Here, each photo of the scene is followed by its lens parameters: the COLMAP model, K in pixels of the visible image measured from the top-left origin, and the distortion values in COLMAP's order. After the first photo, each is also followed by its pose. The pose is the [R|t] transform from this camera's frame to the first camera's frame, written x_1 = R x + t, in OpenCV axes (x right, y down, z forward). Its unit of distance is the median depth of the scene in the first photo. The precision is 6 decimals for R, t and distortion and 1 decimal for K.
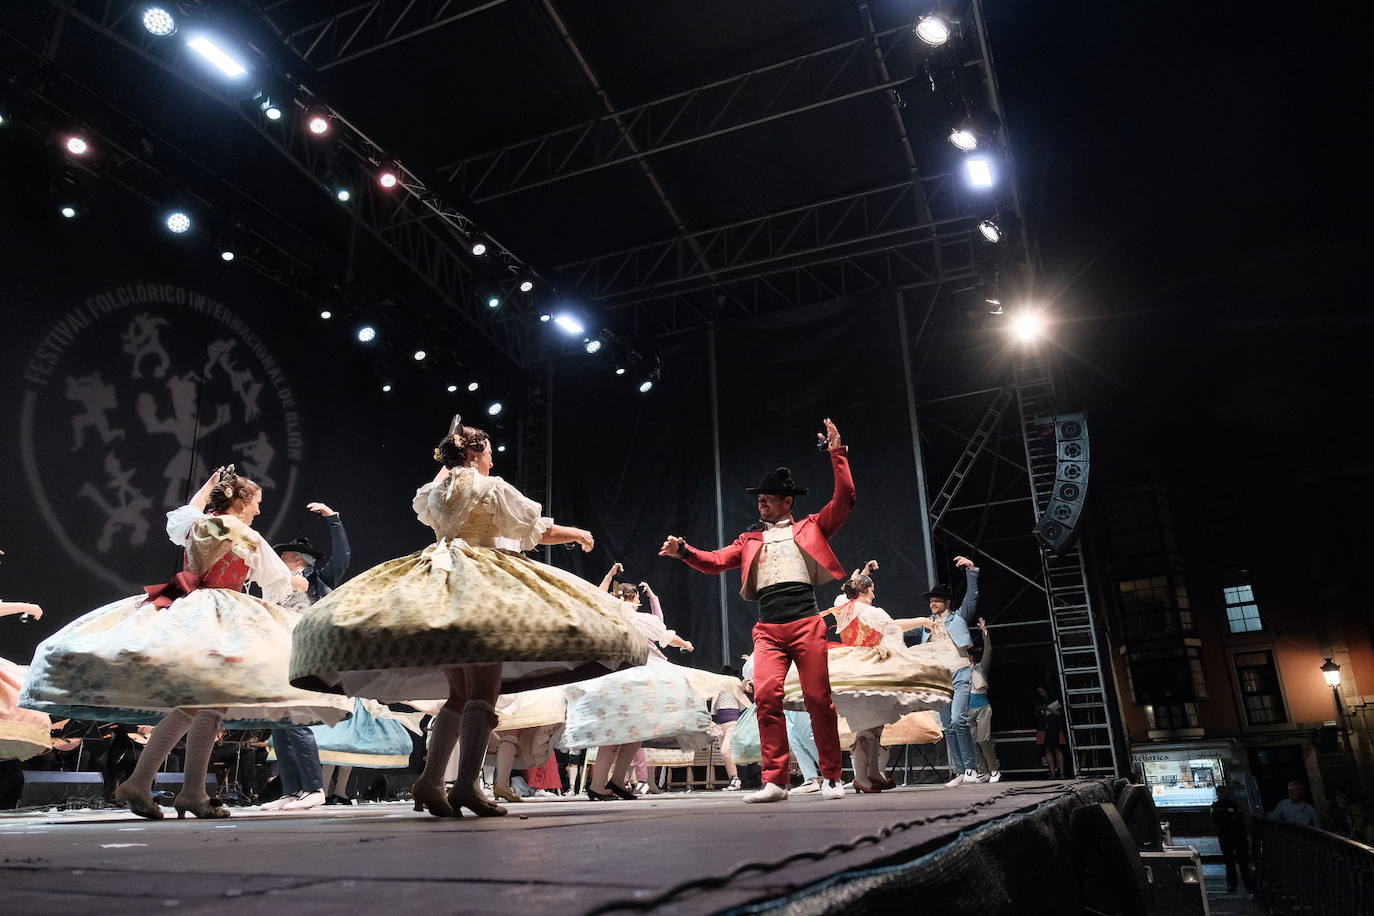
lens RADIAL K [[953.0, 0, 697.4], [0, 953.0, 467.7], [0, 0, 1]] dist [-0.016659, 0.018725]
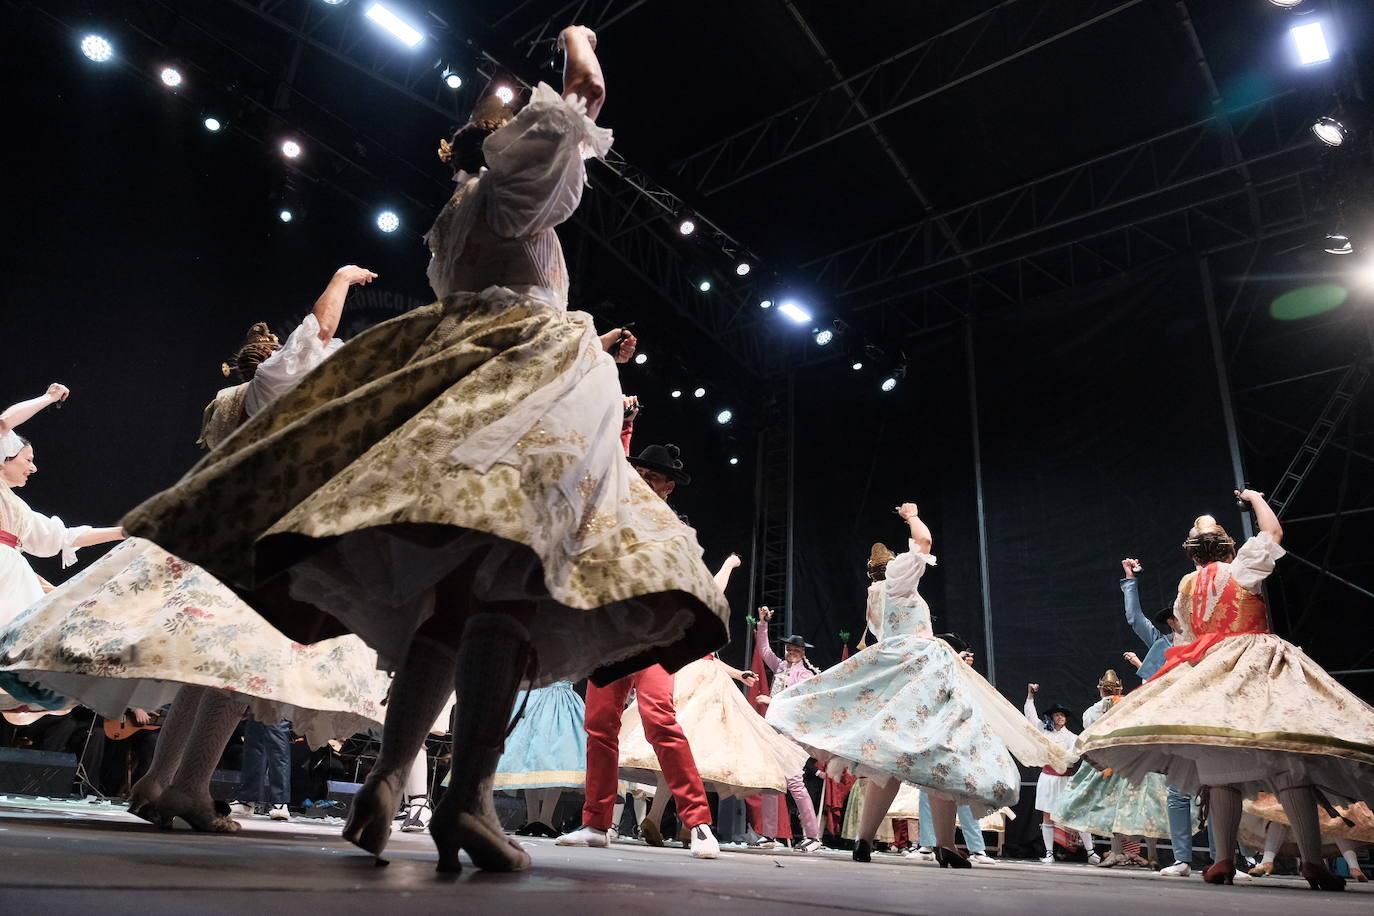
lens RADIAL K [[953.0, 0, 697.4], [0, 953.0, 467.7], [0, 0, 1]] dist [-0.016659, 0.018725]
pose [[0.957808, -0.024921, -0.286325, 0.027542], [0.010594, 0.998618, -0.051477, 0.036562], [0.287213, 0.046271, 0.956749, 0.110890]]
